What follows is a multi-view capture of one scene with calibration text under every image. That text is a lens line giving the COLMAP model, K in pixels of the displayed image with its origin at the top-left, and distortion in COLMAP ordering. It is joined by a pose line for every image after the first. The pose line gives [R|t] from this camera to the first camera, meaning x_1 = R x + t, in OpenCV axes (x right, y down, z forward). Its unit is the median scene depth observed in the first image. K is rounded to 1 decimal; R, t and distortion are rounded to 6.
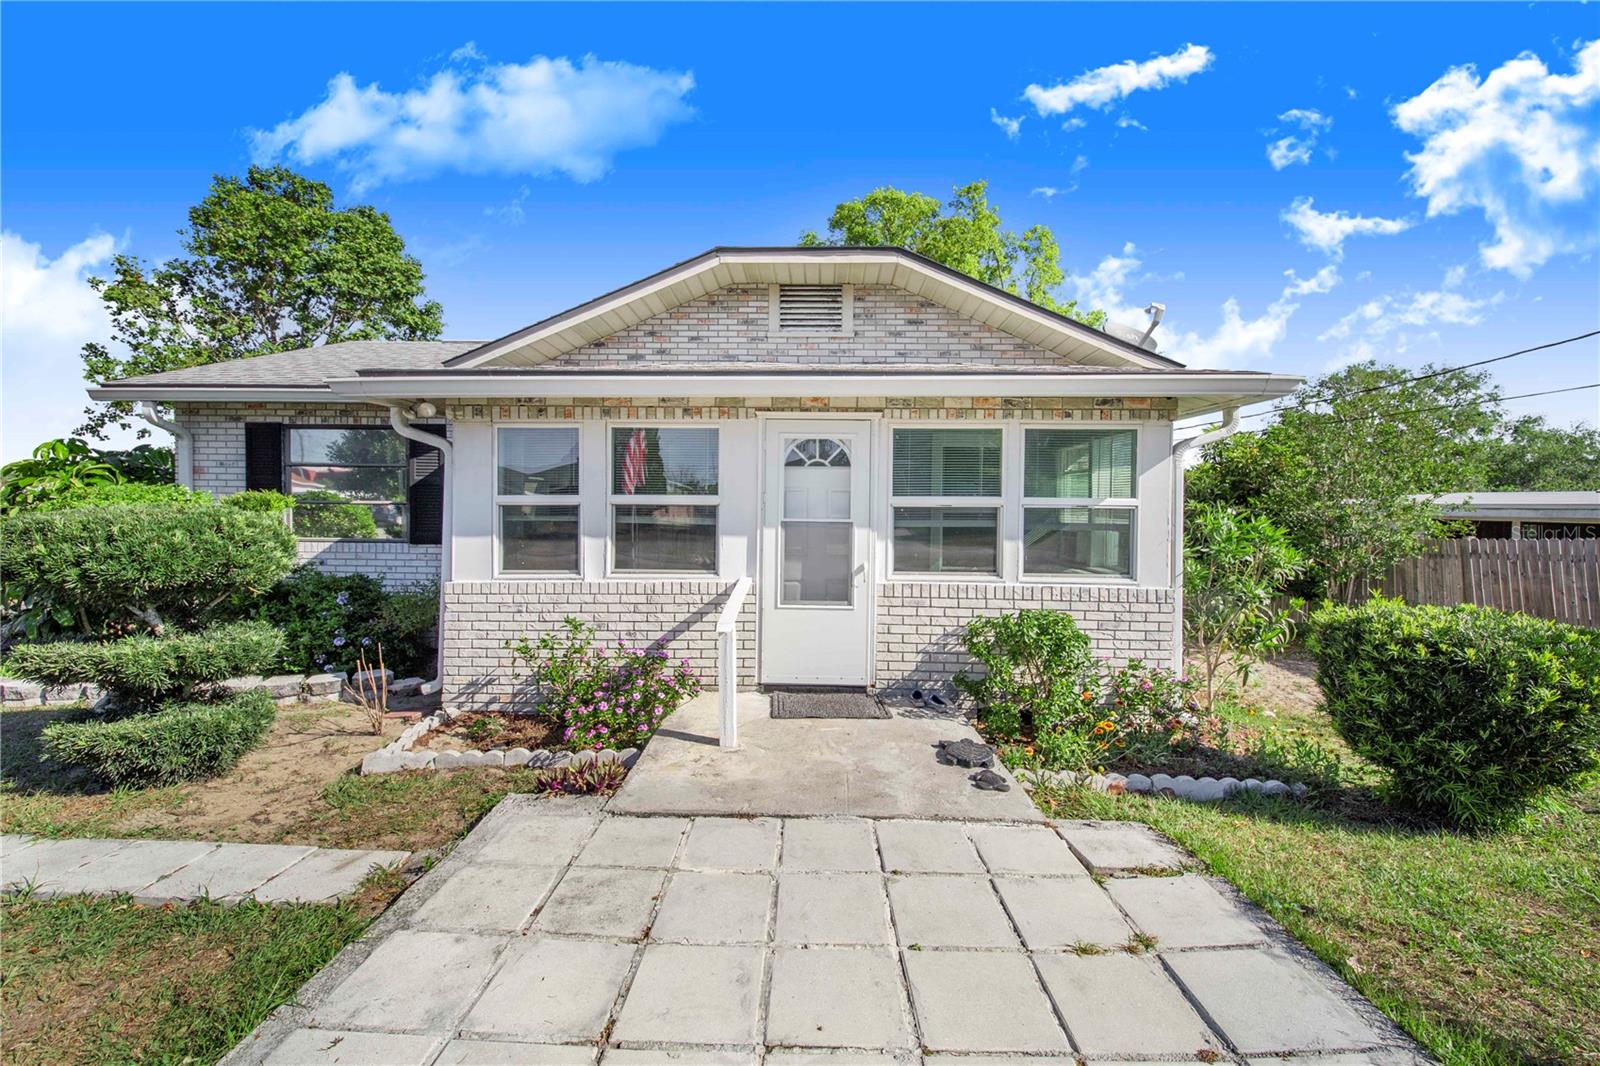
lens RADIAL K [[635.4, 0, 798.3], [0, 635.4, 539.3], [0, 0, 1]] dist [0.025344, -0.004883]
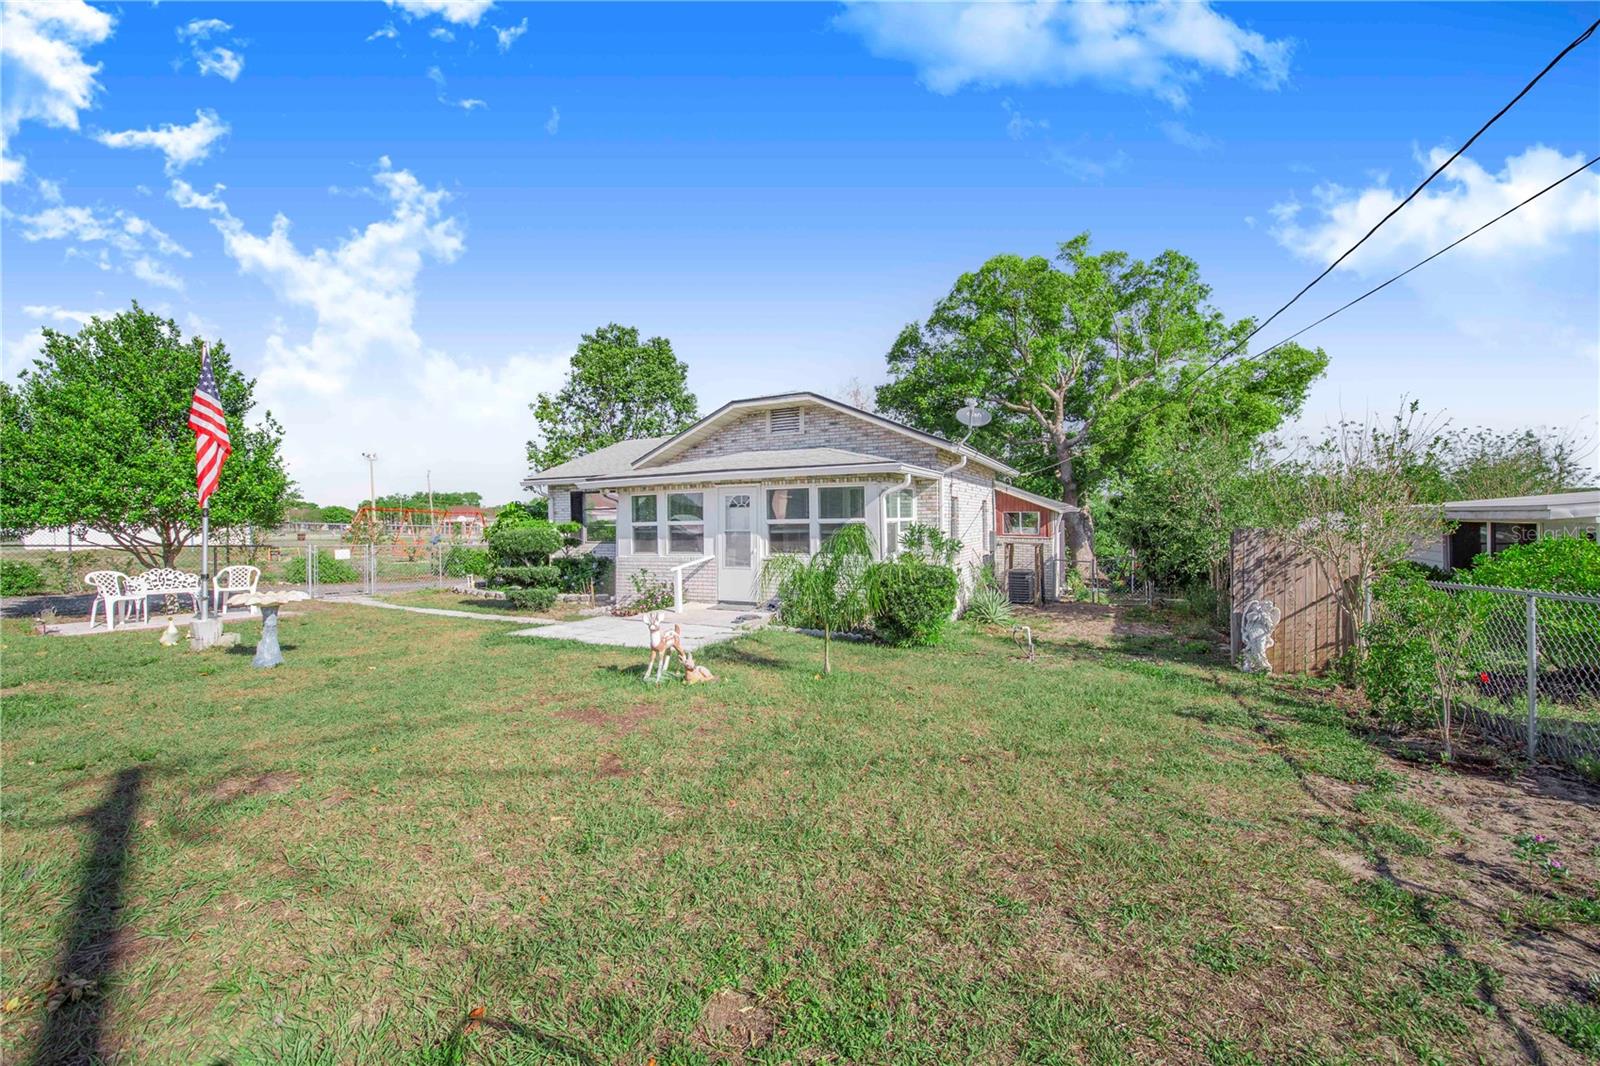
lens RADIAL K [[635.4, 0, 804.4], [0, 635.4, 536.3], [0, 0, 1]] dist [0.025344, -0.004883]
pose [[0.905632, -0.009387, -0.423960, 1.216335], [0.003317, 0.999881, -0.015054, 0.026132], [0.424051, 0.012227, 0.905556, -0.992102]]
